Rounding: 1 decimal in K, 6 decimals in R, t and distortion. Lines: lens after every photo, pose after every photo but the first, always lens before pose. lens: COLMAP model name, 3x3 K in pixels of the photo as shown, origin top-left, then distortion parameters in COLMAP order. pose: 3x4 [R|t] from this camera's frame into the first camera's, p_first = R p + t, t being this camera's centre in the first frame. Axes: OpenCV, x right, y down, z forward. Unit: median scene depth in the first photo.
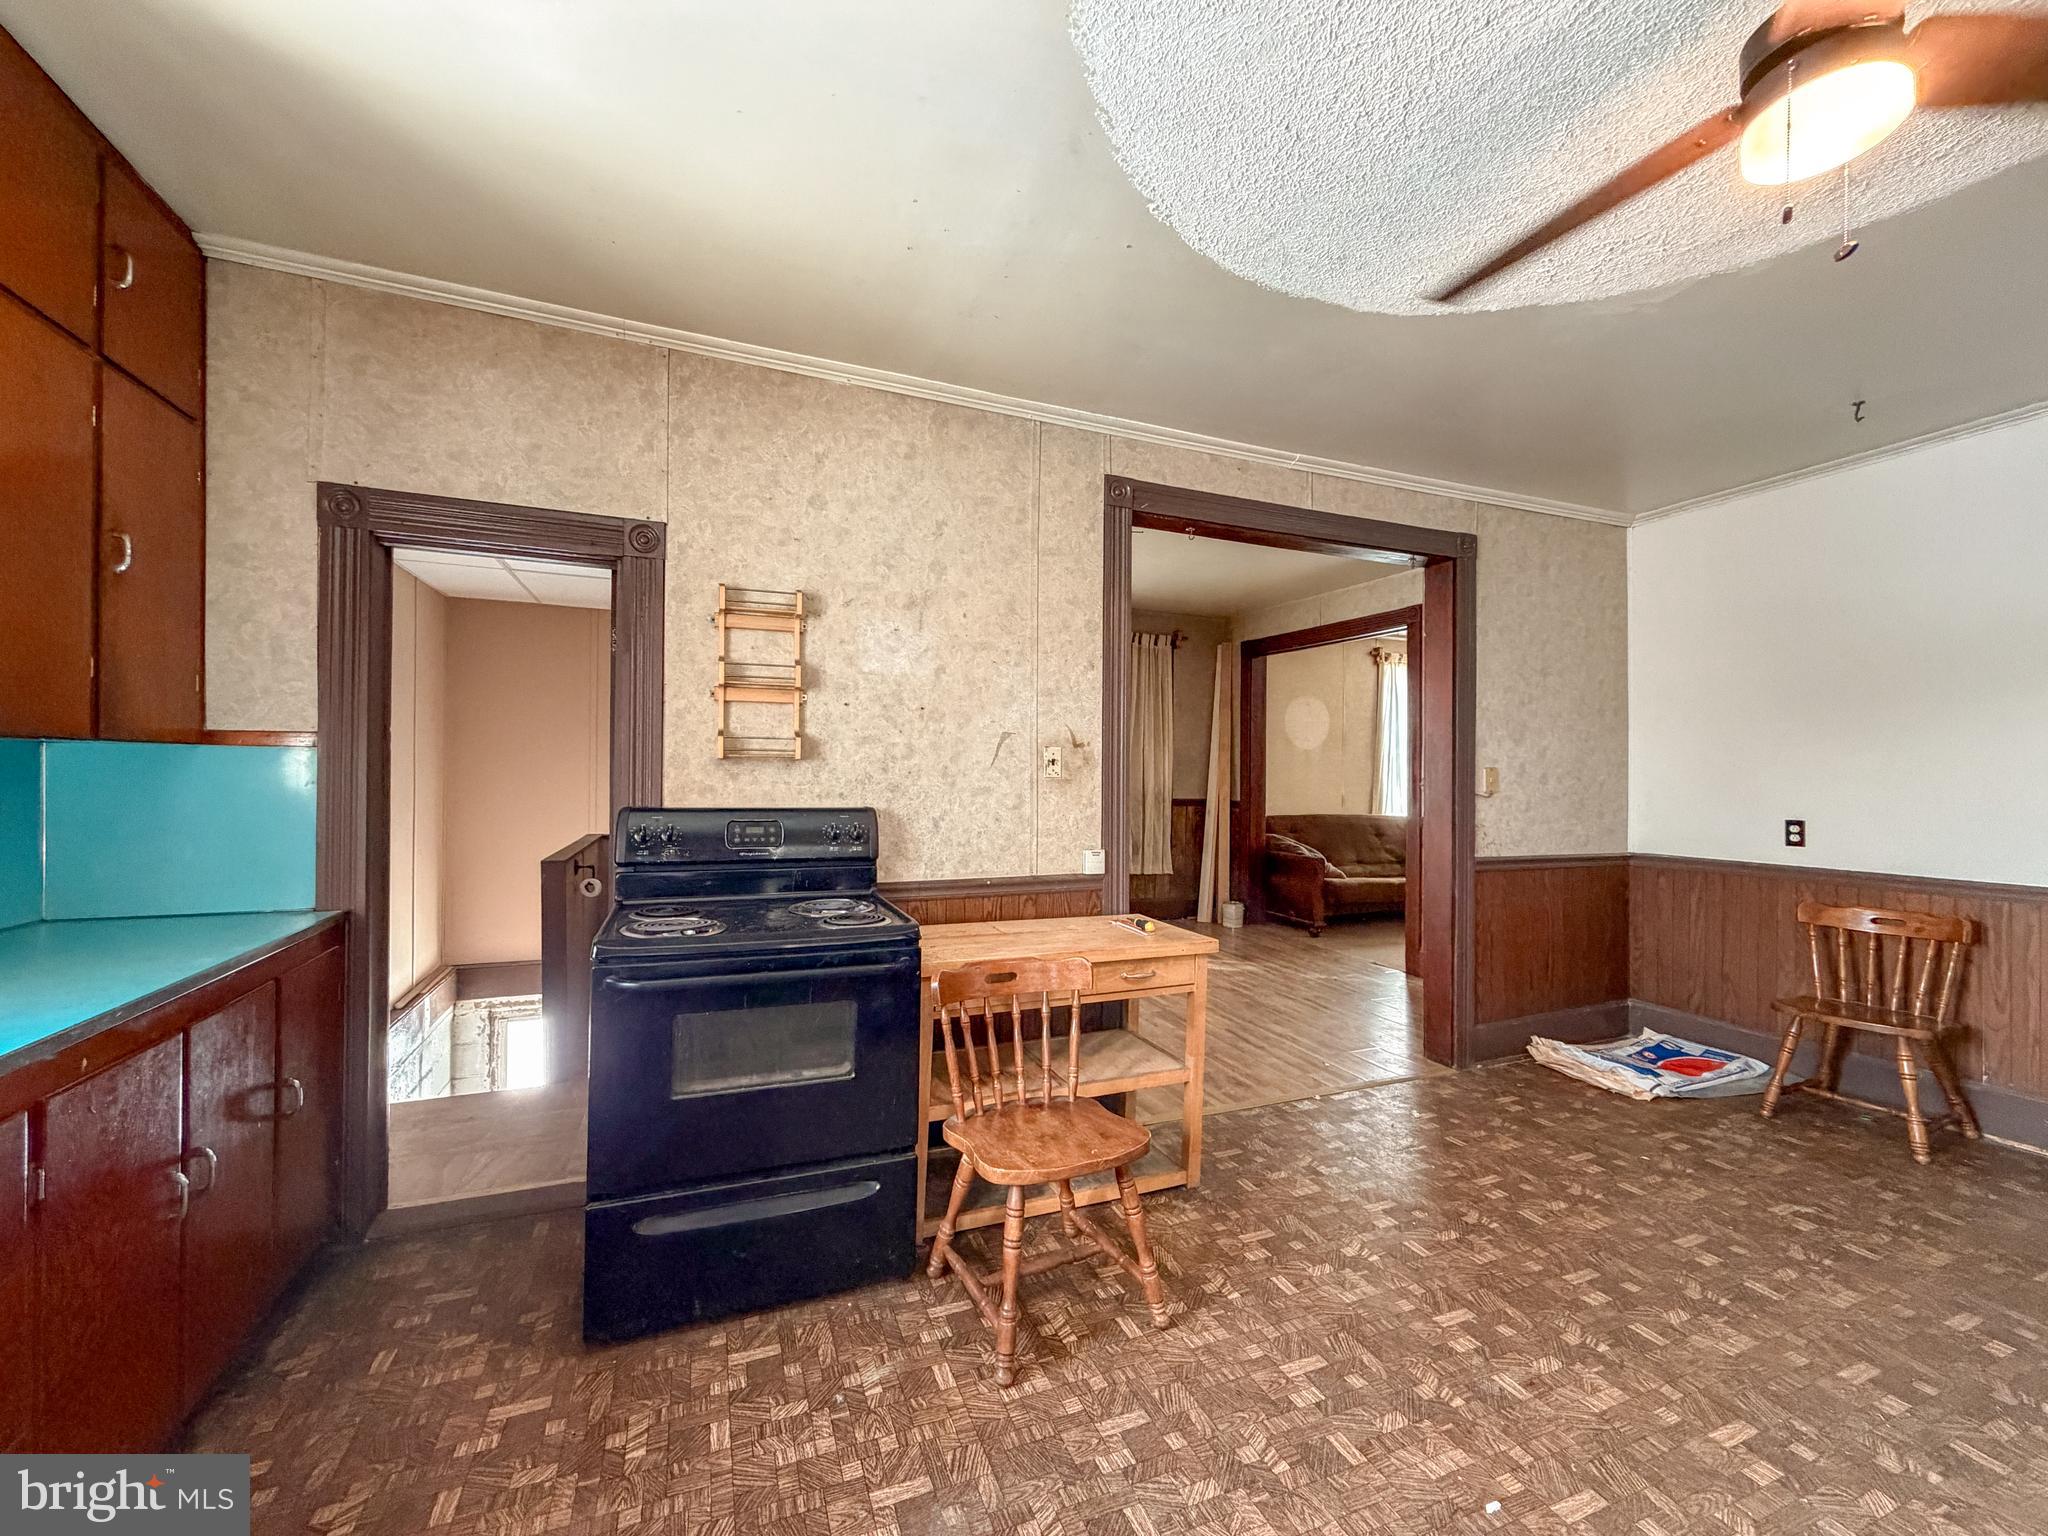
lens RADIAL K [[814.8, 0, 1024.0], [0, 814.8, 768.0], [0, 0, 1]] dist [0.000140, -0.000298]
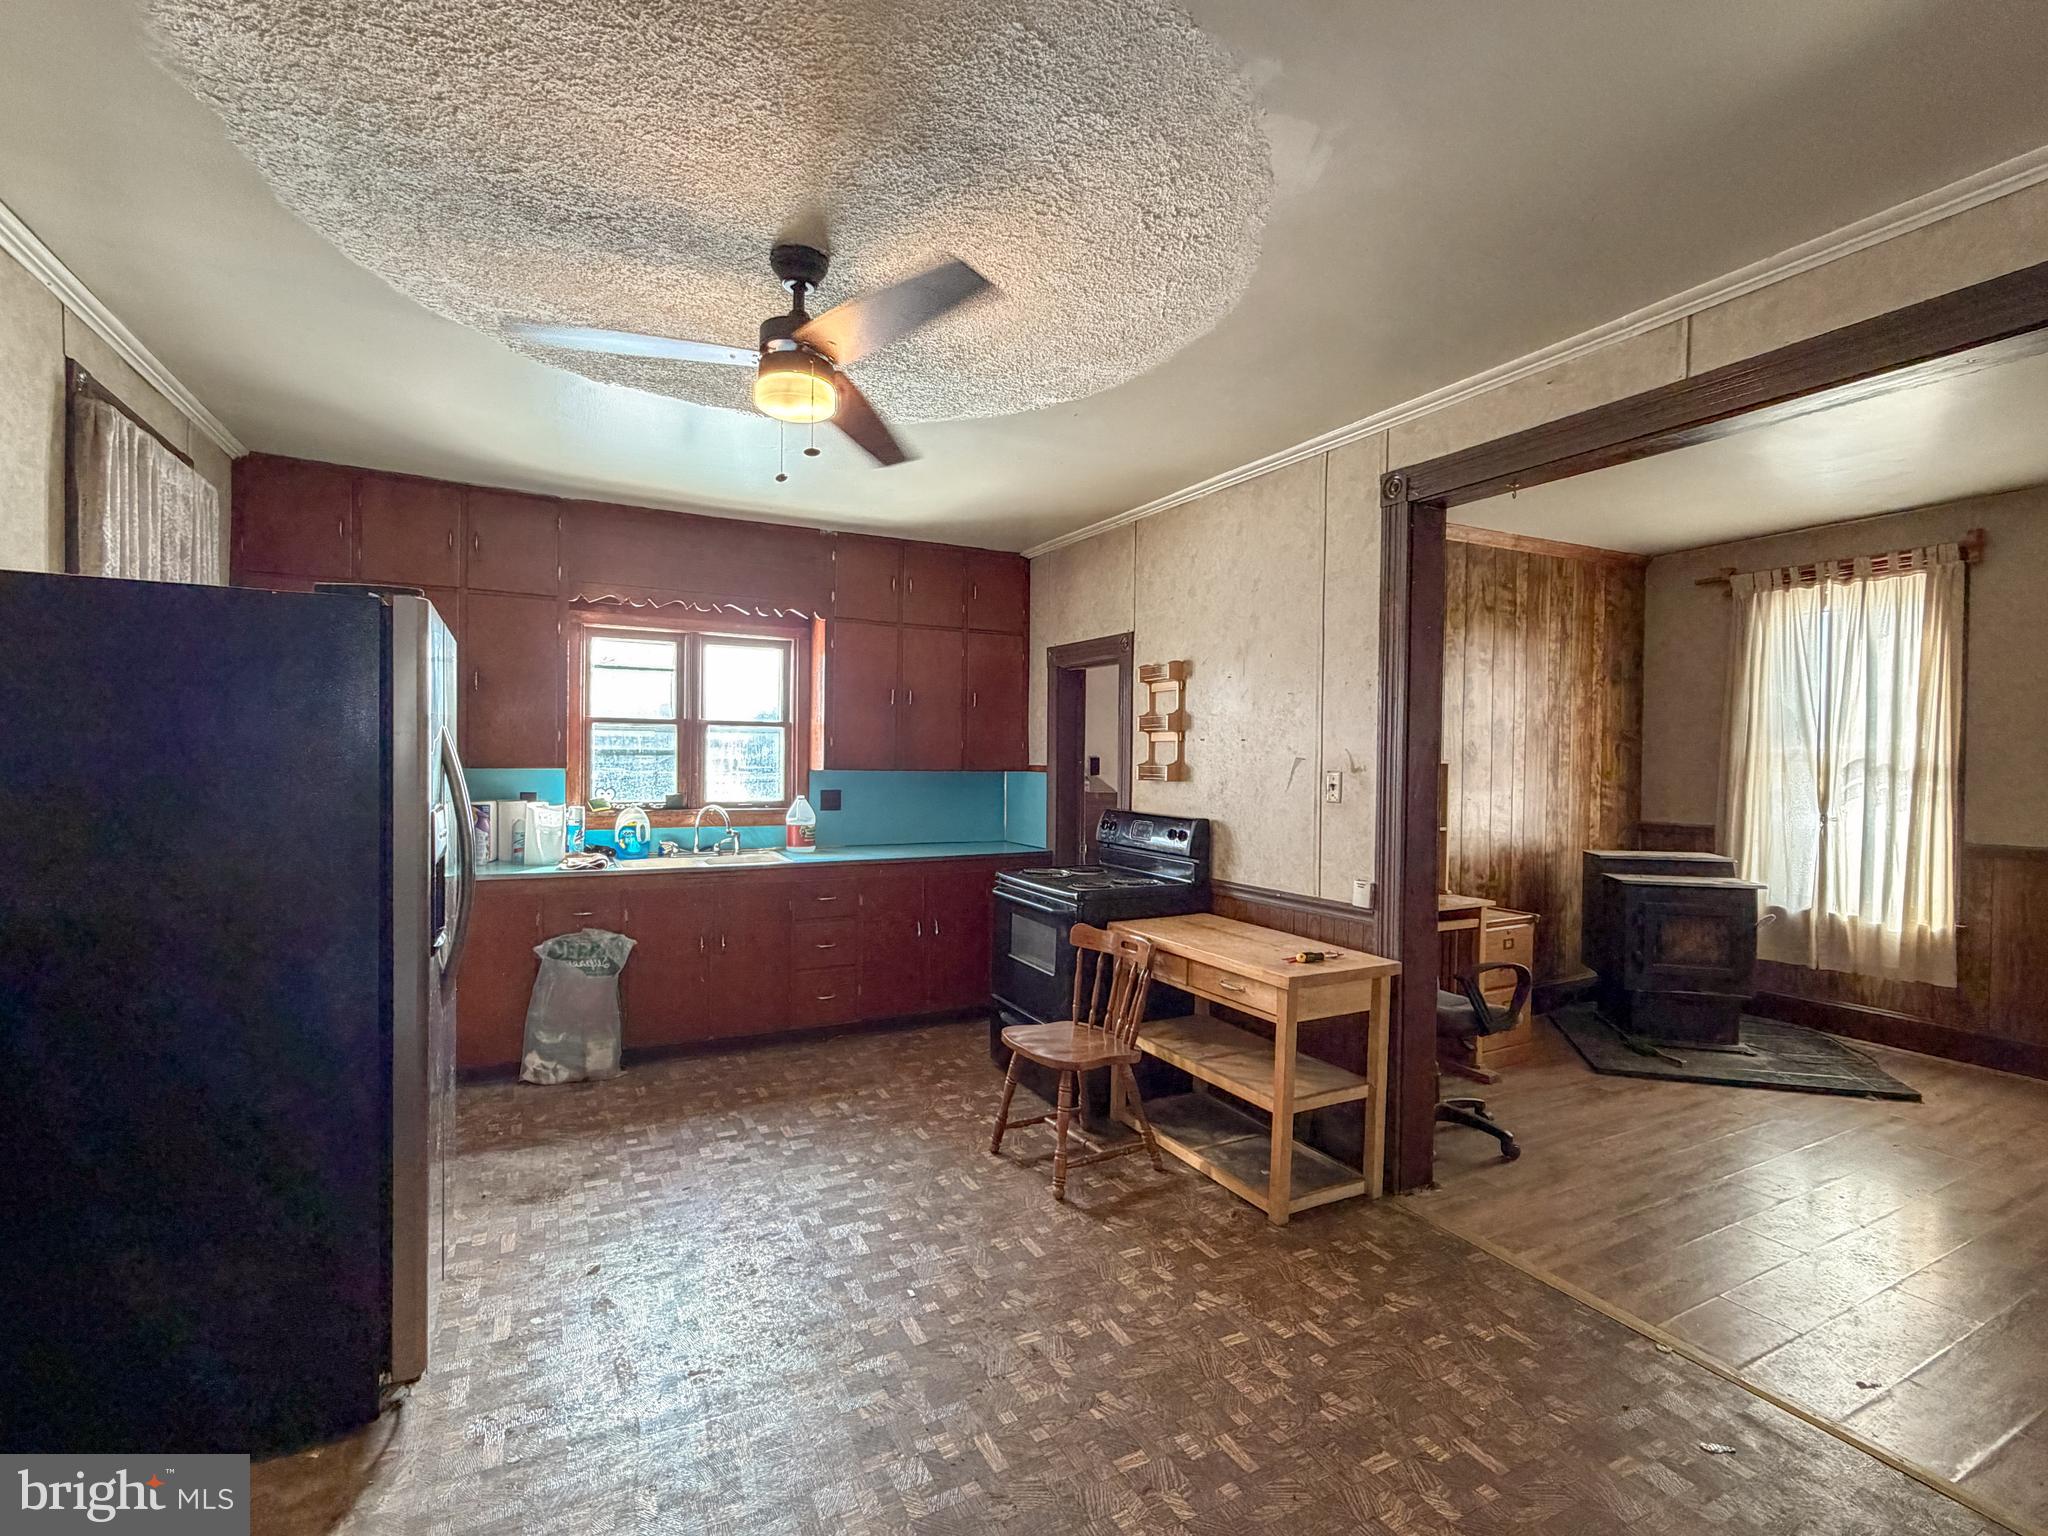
lens RADIAL K [[937.9, 0, 1024.0], [0, 937.9, 768.0], [0, 0, 1]] dist [0.000541, 0.000592]
pose [[0.098274, 0.000740, -0.995159, 1.446988], [-0.009019, 0.999959, -0.000147, -0.033930], [0.995118, 0.008990, 0.098277, 0.647000]]
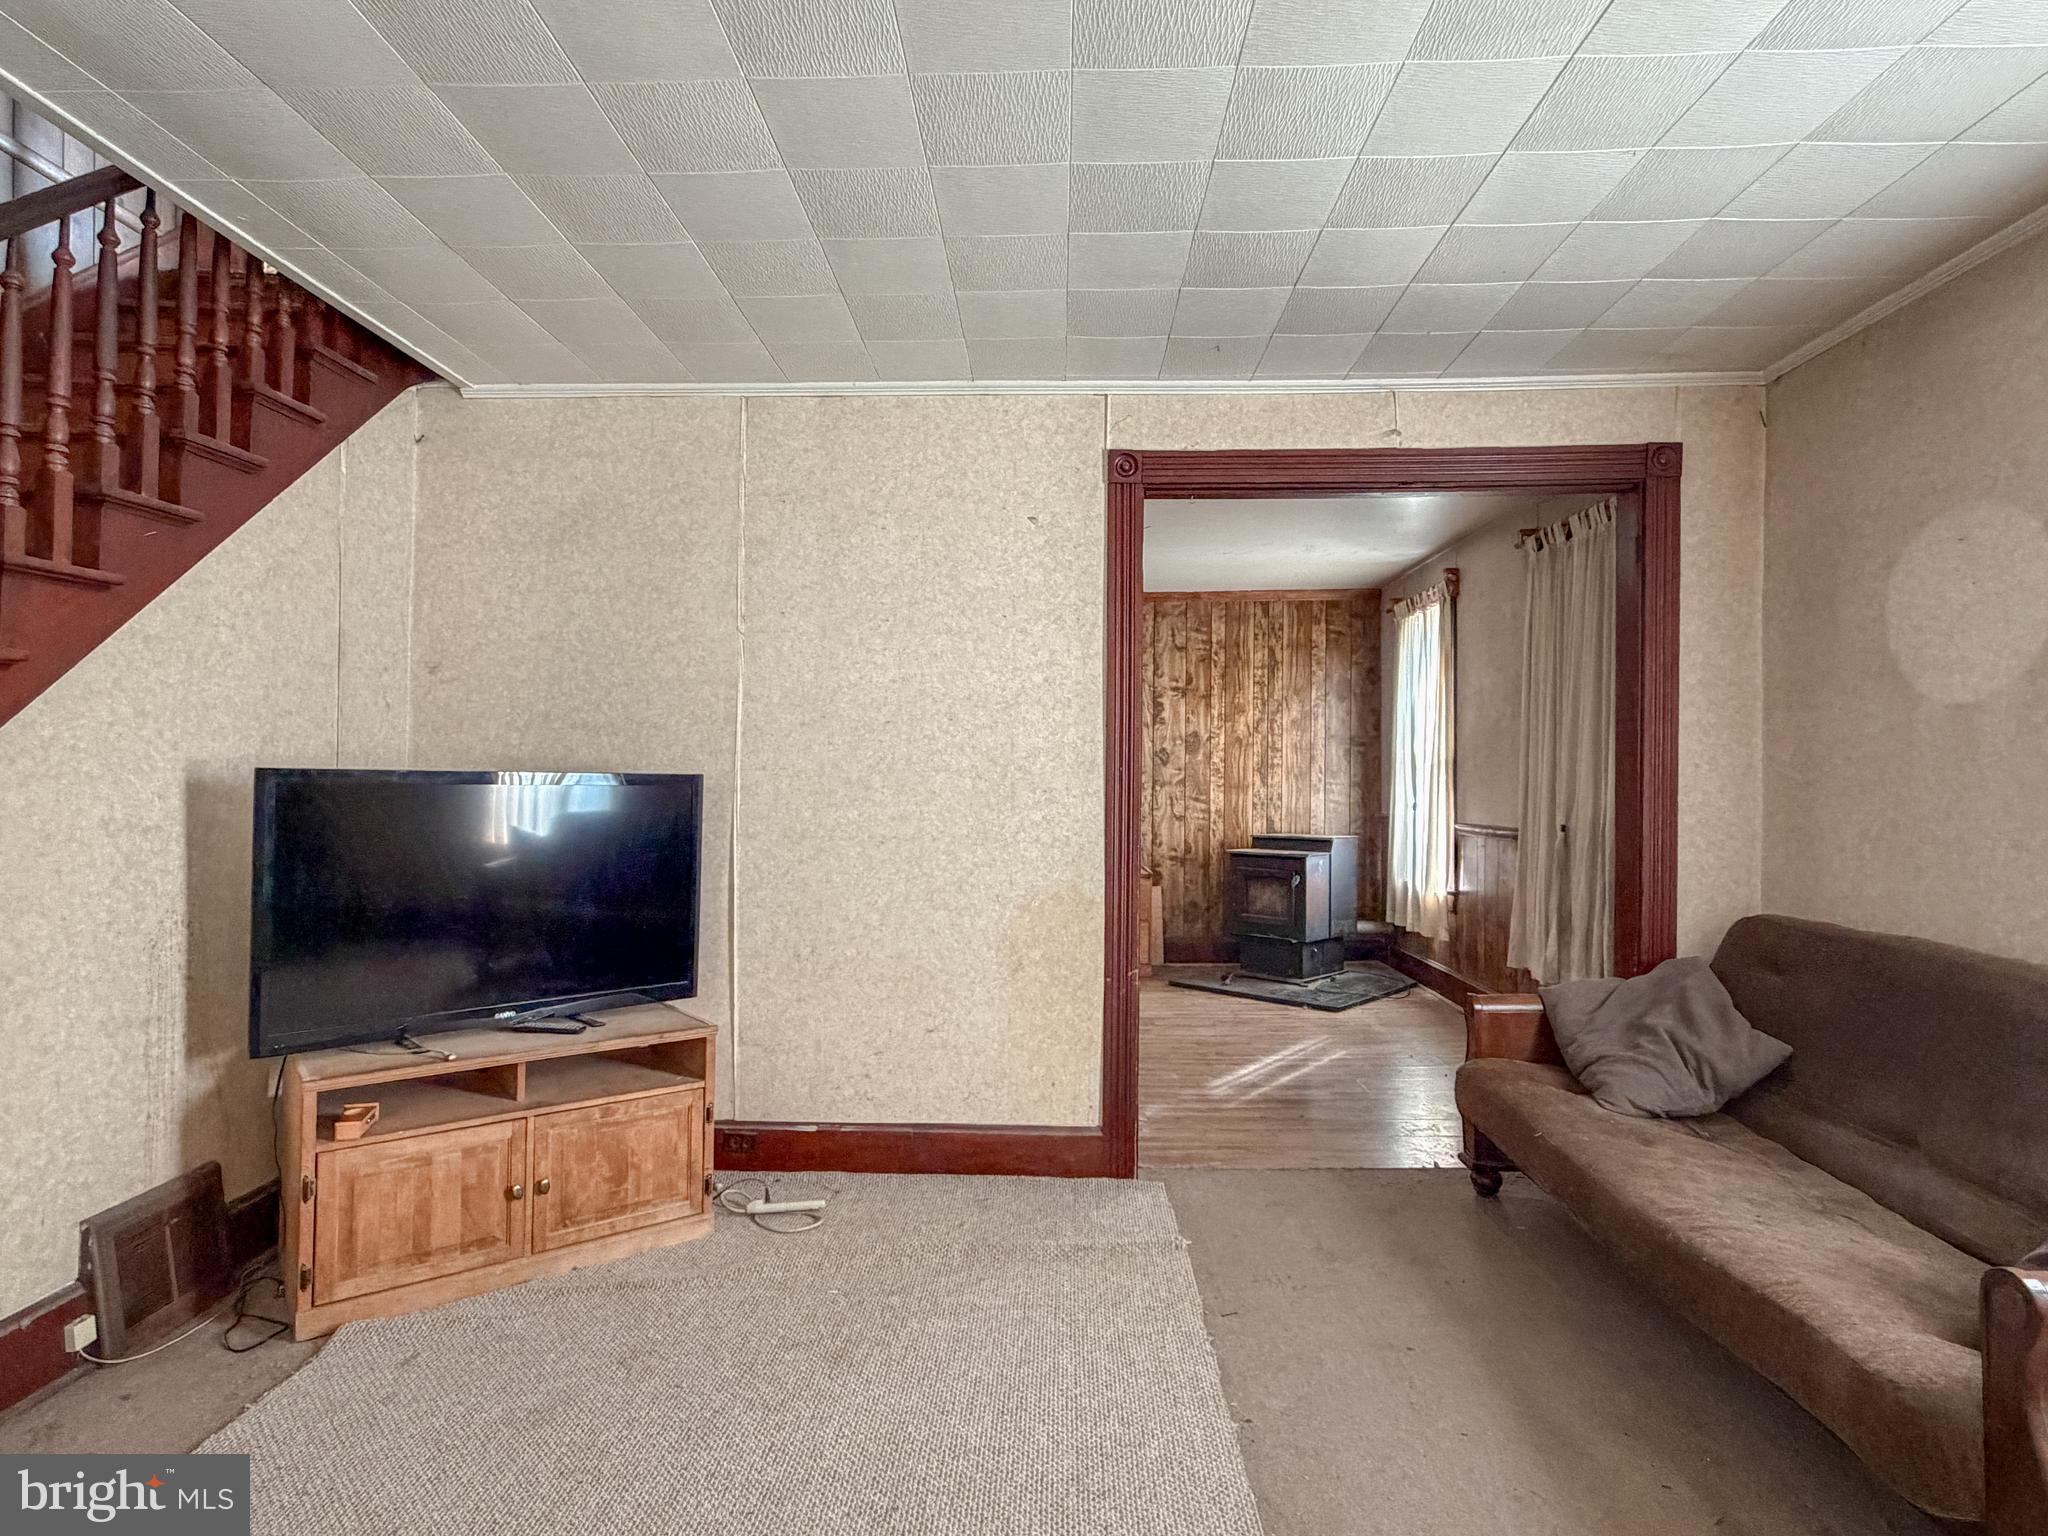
lens RADIAL K [[1071.3, 0, 1024.0], [0, 1071.3, 768.0], [0, 0, 1]] dist [-0.000320, -0.000080]
pose [[-0.395495, -0.024029, -0.918154, 2.593702], [-0.007955, 0.999710, -0.022737, 0.032665], [0.918434, -0.001688, -0.395571, 2.786097]]
